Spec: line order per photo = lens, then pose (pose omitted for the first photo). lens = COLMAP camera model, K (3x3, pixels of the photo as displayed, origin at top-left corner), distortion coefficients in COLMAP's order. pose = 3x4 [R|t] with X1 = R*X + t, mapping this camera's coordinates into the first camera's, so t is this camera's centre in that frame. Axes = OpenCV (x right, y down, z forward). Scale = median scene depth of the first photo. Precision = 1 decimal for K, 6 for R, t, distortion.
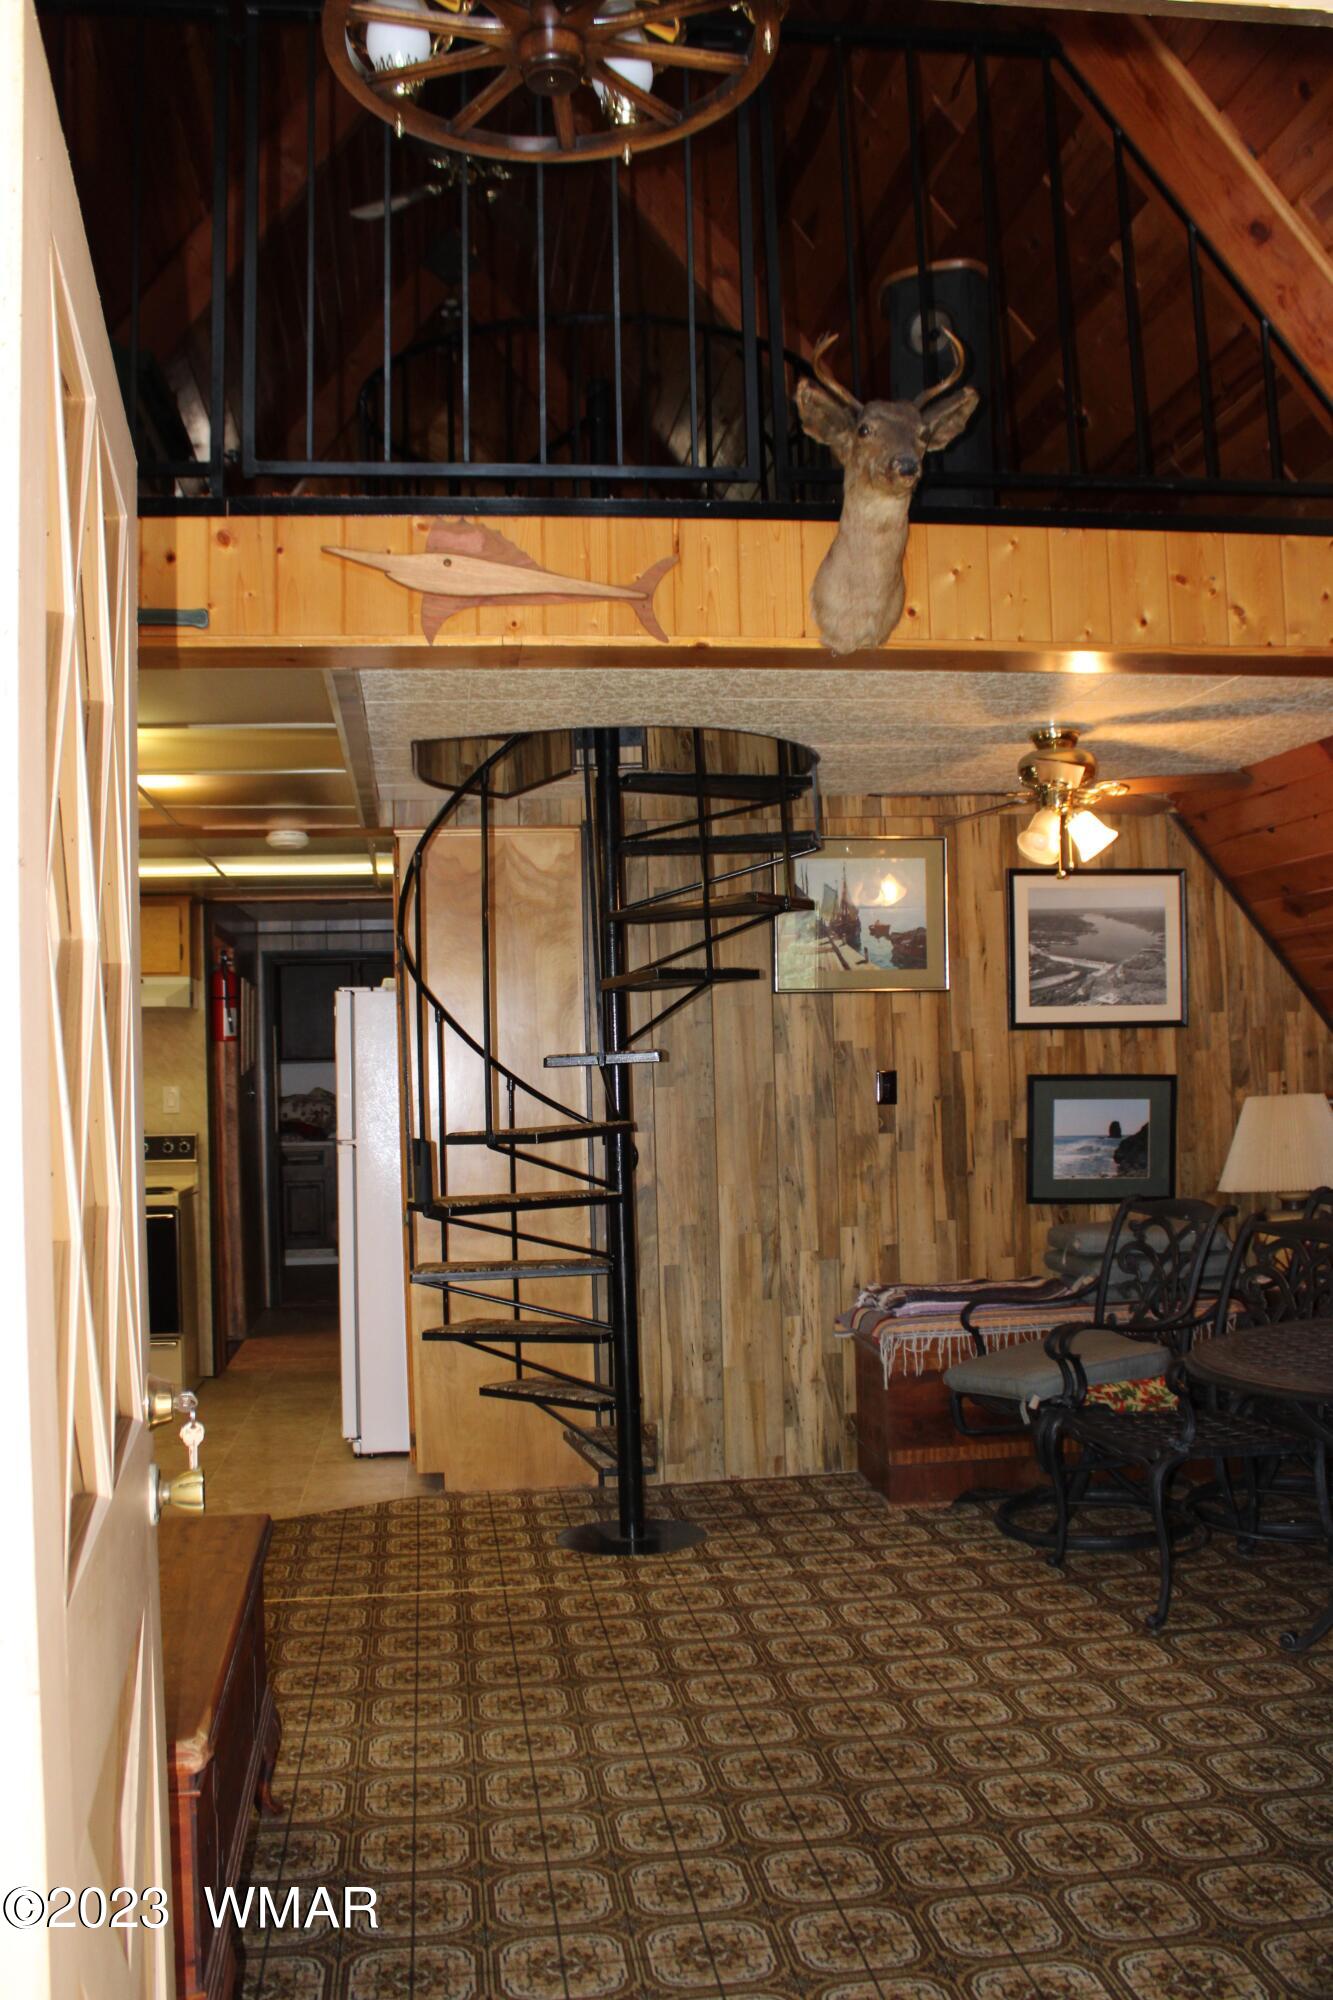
lens RADIAL K [[1795.4, 0, 666.5], [0, 1795.4, 1000.0], [0, 0, 1]] dist [-0.124568, -0.000017]
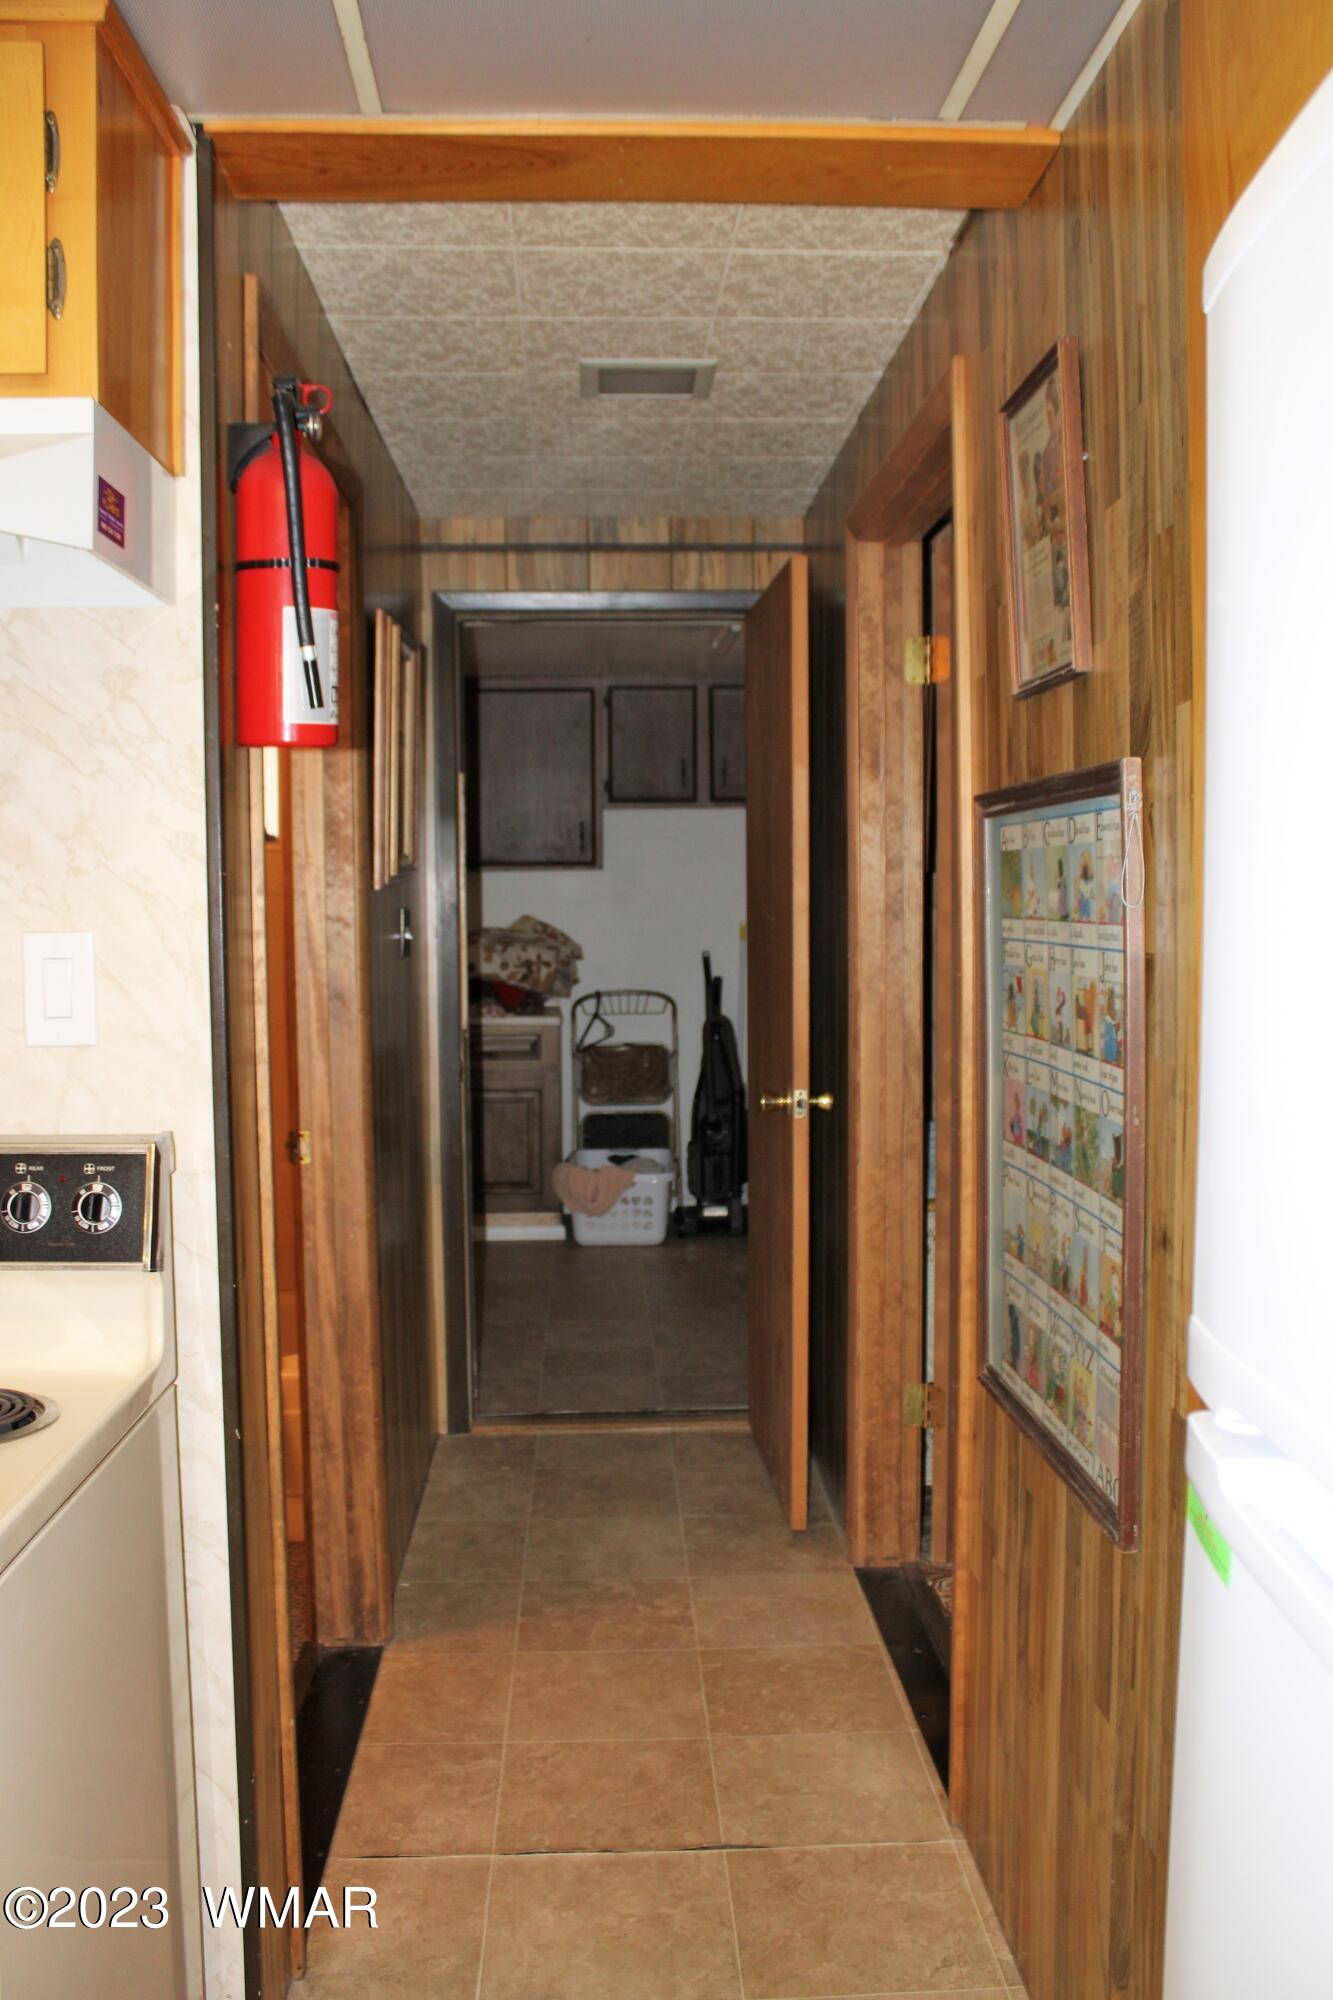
lens RADIAL K [[1684.7, 0, 666.5], [0, 1684.7, 1000.0], [0, 0, 1]] dist [-0.108573, -0.000869]
pose [[0.996702, 0.021875, -0.078147, -0.234312], [-0.013820, 0.994671, 0.102171, 0.044097], [0.079965, -0.100754, 0.991693, 1.019311]]
